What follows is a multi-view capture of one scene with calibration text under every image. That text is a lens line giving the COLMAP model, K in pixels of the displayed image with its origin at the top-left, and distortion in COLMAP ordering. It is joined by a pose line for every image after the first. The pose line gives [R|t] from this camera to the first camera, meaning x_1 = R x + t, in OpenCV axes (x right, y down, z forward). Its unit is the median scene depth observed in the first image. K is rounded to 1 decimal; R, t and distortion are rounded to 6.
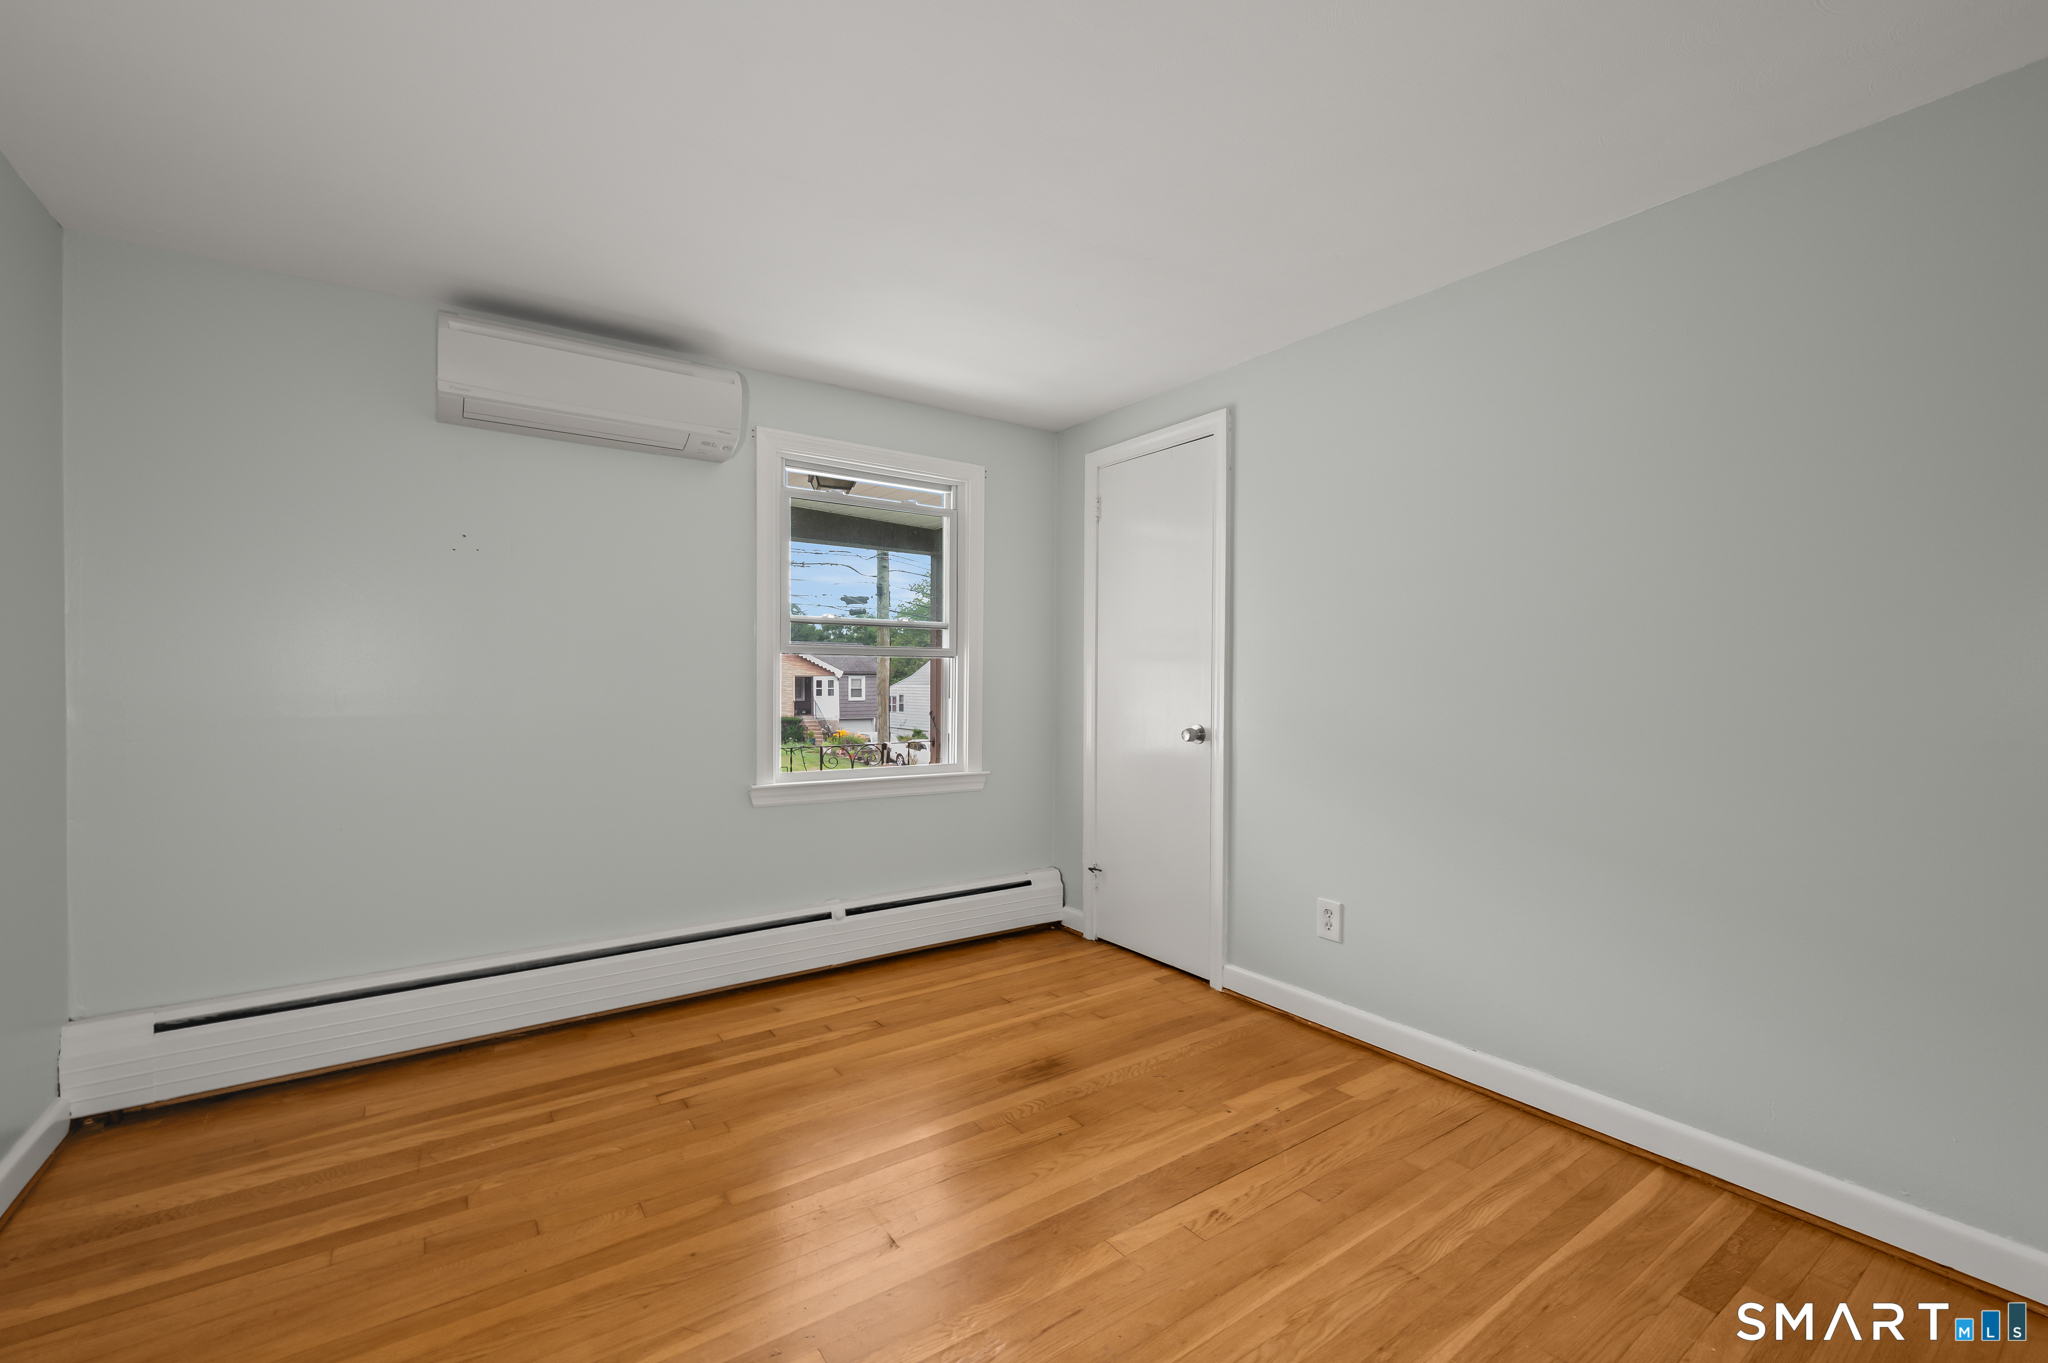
lens RADIAL K [[809.2, 0, 931.9], [0, 809.2, 703.8], [0, 0, 1]] dist [-0.001118, -0.000147]
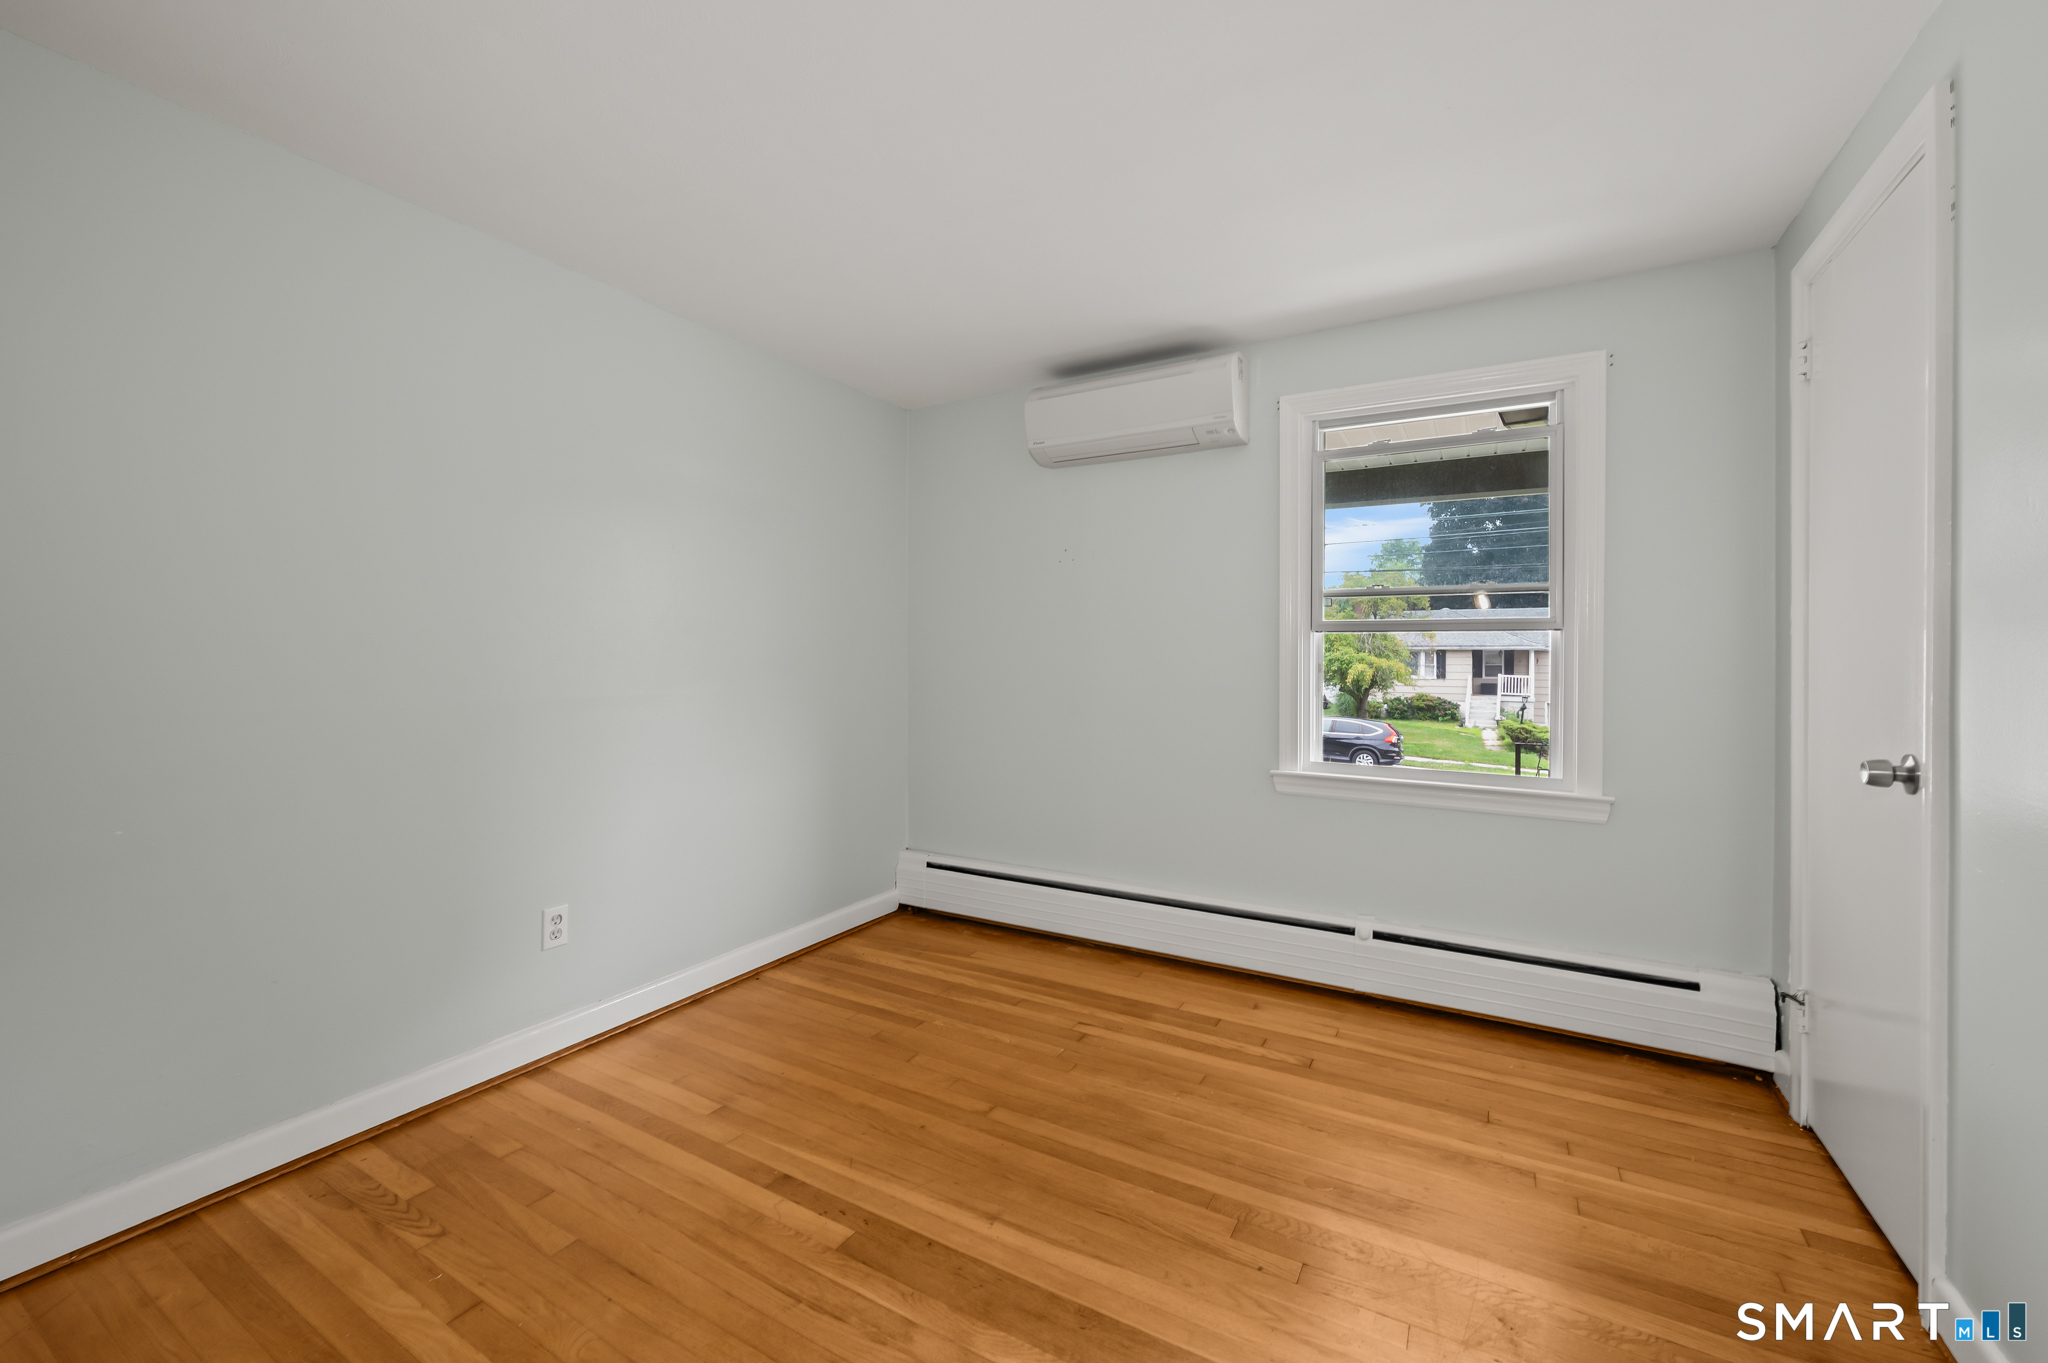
lens RADIAL K [[785.4, 0, 1076.5], [0, 785.4, 670.7], [0, 0, 1]] dist [-0.001582, -0.000240]
pose [[0.509201, 0.012698, -0.860554, 0.464467], [-0.032407, 0.999465, -0.004428, -0.005079], [0.860037, 0.030143, 0.509340, 0.320766]]
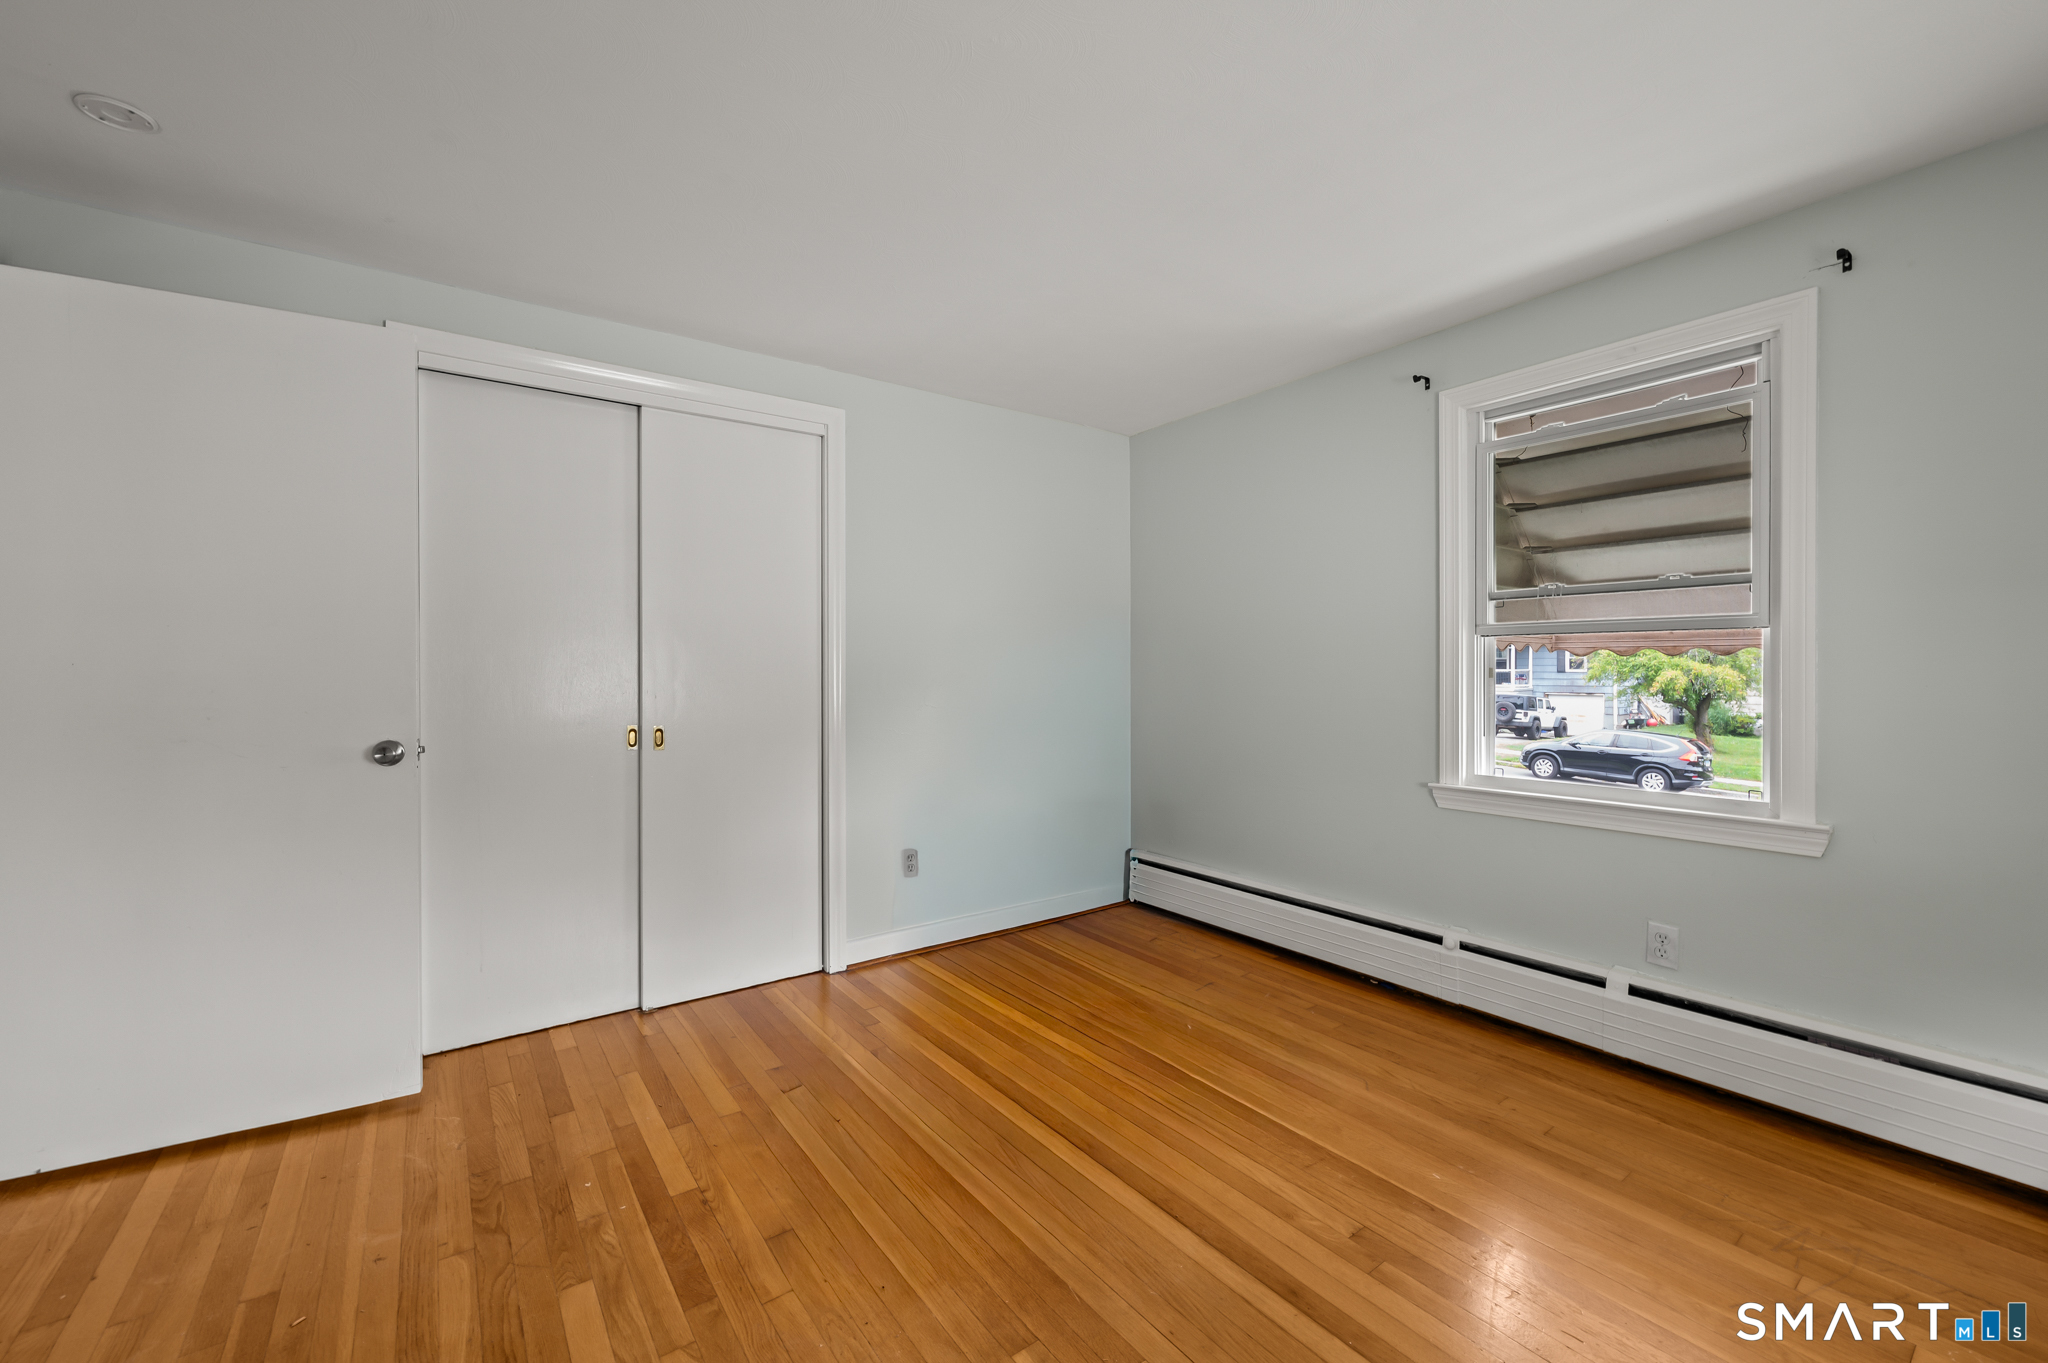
lens RADIAL K [[837.7, 0, 1024.0], [0, 837.7, 681.5], [0, 0, 1]] dist [0.001137, -0.000046]
pose [[0.071440, 0.011088, -0.997383, 0.761194], [-0.027081, 0.999591, 0.009173, -0.010634], [0.997077, 0.026355, 0.071711, 0.507311]]
